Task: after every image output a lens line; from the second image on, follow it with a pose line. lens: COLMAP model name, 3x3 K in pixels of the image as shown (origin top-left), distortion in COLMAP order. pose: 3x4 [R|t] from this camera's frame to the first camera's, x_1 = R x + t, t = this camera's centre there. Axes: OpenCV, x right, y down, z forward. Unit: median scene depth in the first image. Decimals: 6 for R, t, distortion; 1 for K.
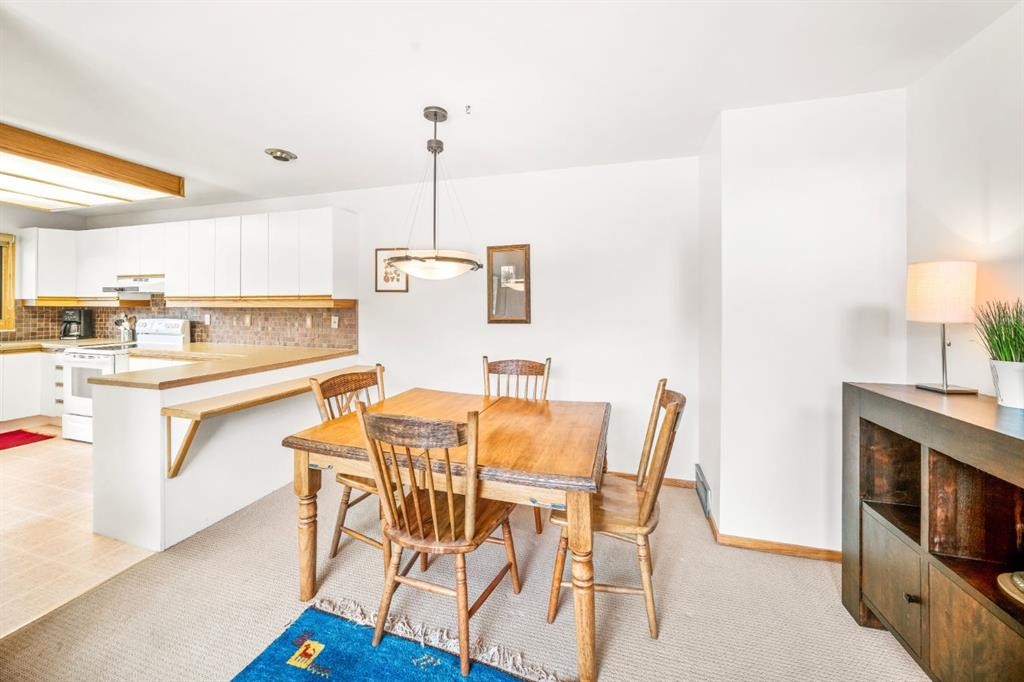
lens RADIAL K [[363.1, 0, 489.3], [0, 363.1, 305.4], [0, 0, 1]] dist [-0.000507, 0.006710]
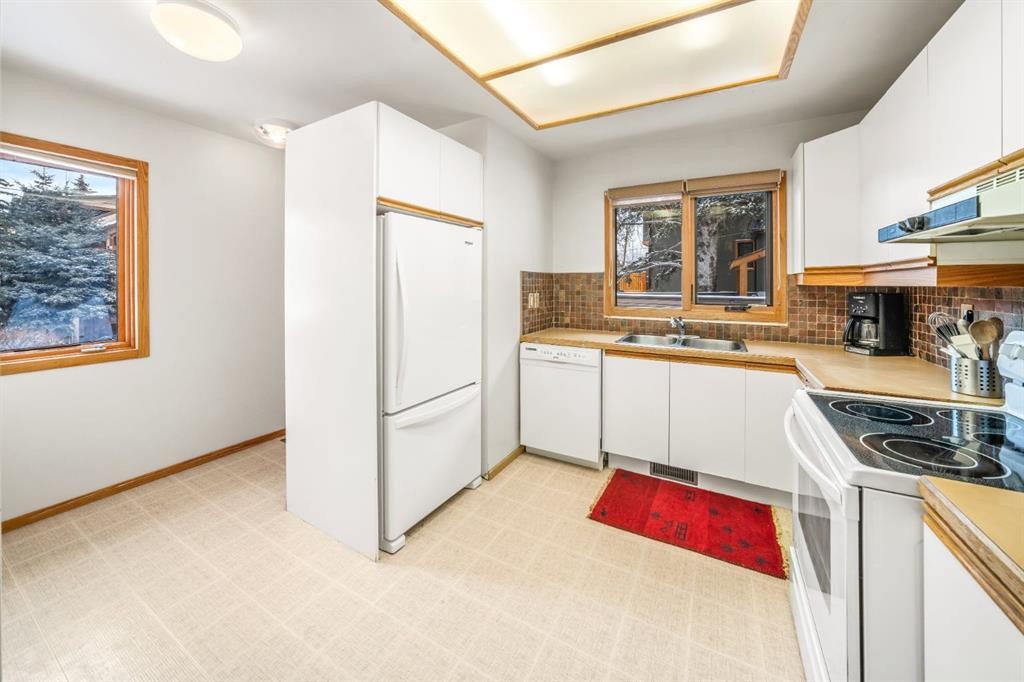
lens RADIAL K [[368.6, 0, 510.6], [0, 368.6, 280.0], [0, 0, 1]] dist [-0.034147, 0.006922]
pose [[-0.189421, -0.014894, -0.981783, -0.646547], [-0.001180, 0.999888, -0.014941, 0.002619], [0.981895, -0.001672, -0.189417, 0.705106]]
